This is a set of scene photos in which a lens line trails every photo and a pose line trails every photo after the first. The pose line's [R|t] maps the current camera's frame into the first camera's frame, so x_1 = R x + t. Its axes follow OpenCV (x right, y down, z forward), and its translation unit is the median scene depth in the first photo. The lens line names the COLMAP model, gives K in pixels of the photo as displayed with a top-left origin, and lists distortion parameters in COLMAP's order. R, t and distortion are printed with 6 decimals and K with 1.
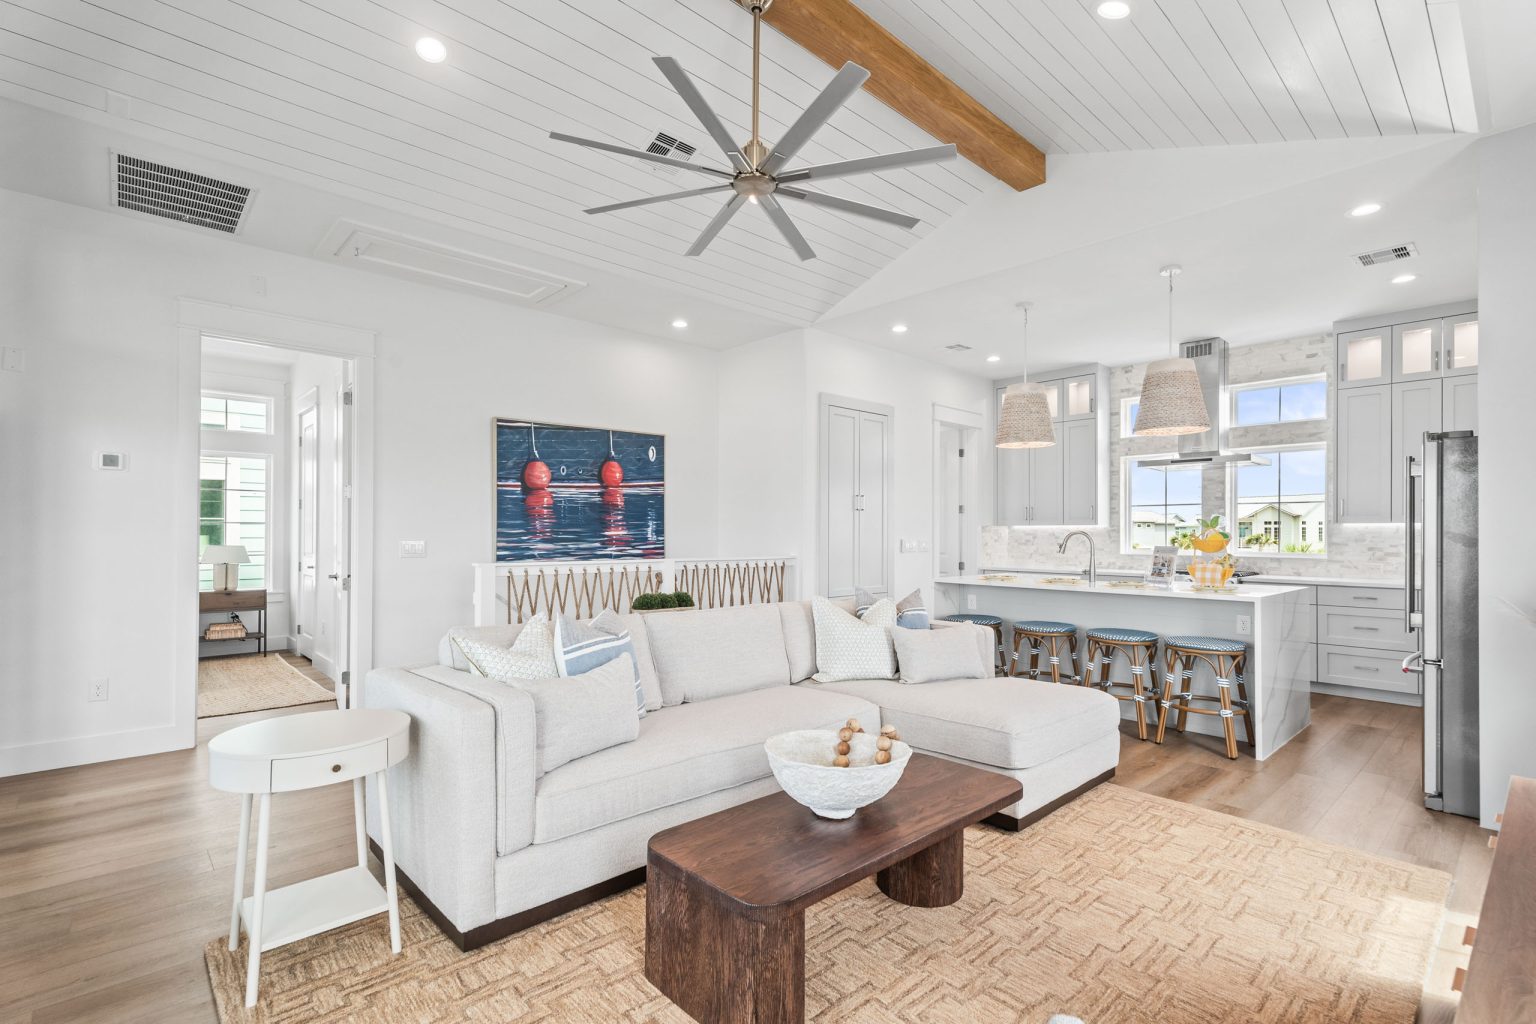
lens RADIAL K [[719.0, 0, 785.9], [0, 719.0, 530.4], [0, 0, 1]] dist [-0.020627, 0.002321]
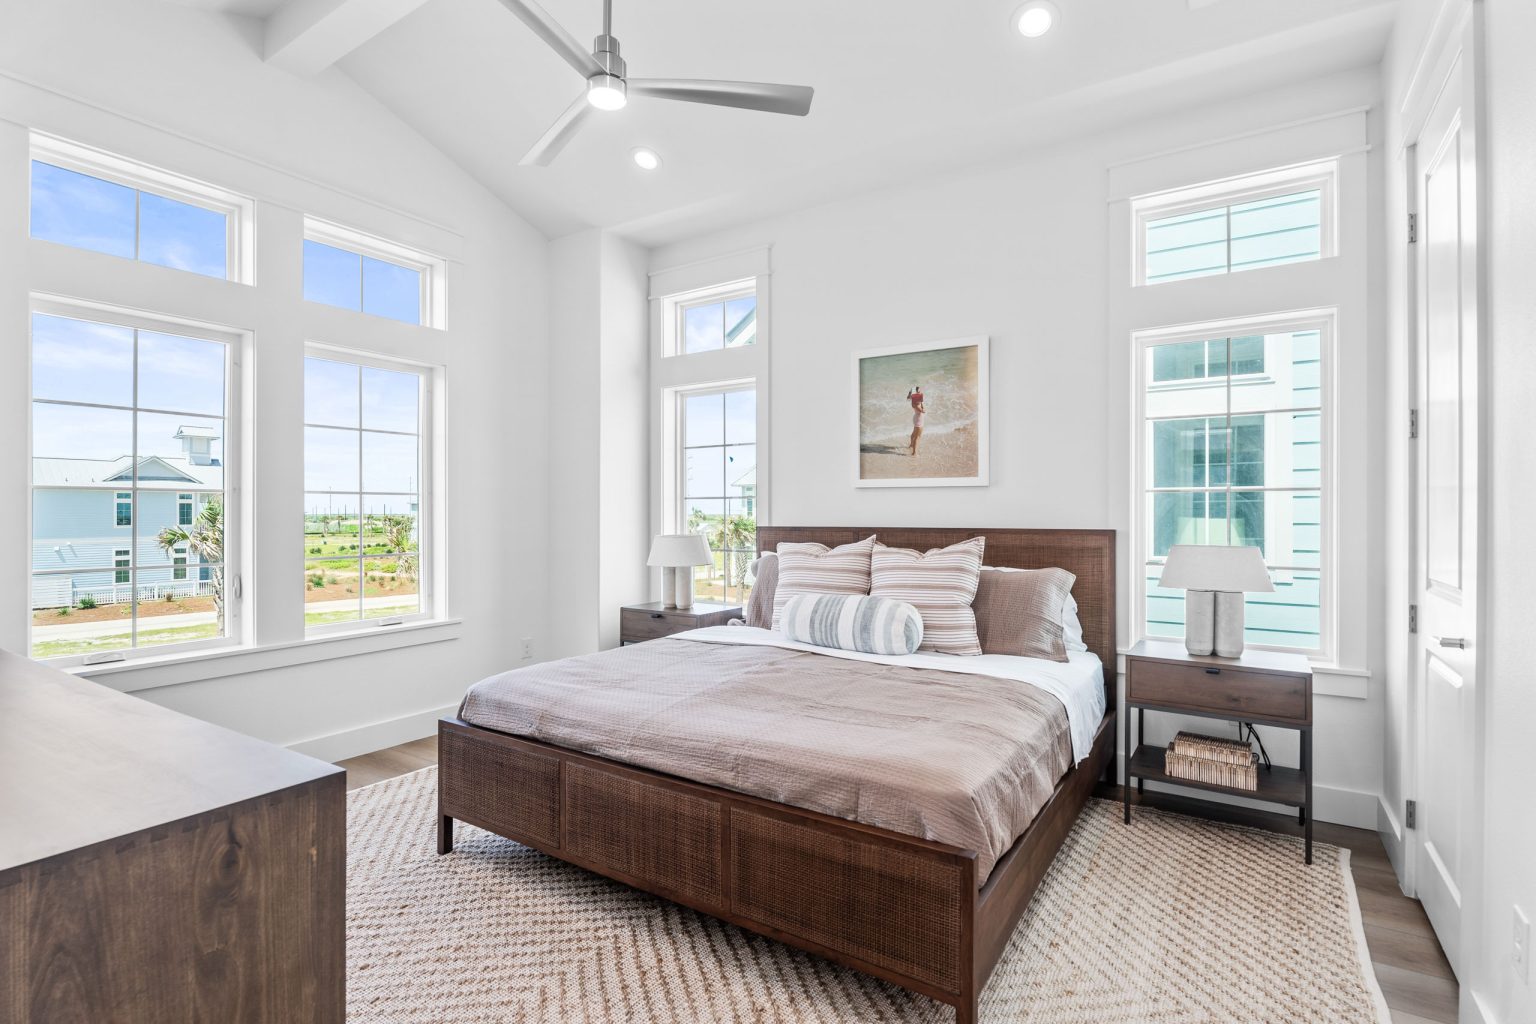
lens RADIAL K [[742.5, 0, 772.6], [0, 742.5, 504.2], [0, 0, 1]] dist [0.001660, -0.000766]
pose [[0.247654, 0.000788, -0.968848, -0.434548], [0.008593, 0.999959, 0.003010, -0.006422], [0.968810, -0.009071, 0.247637, 0.644022]]
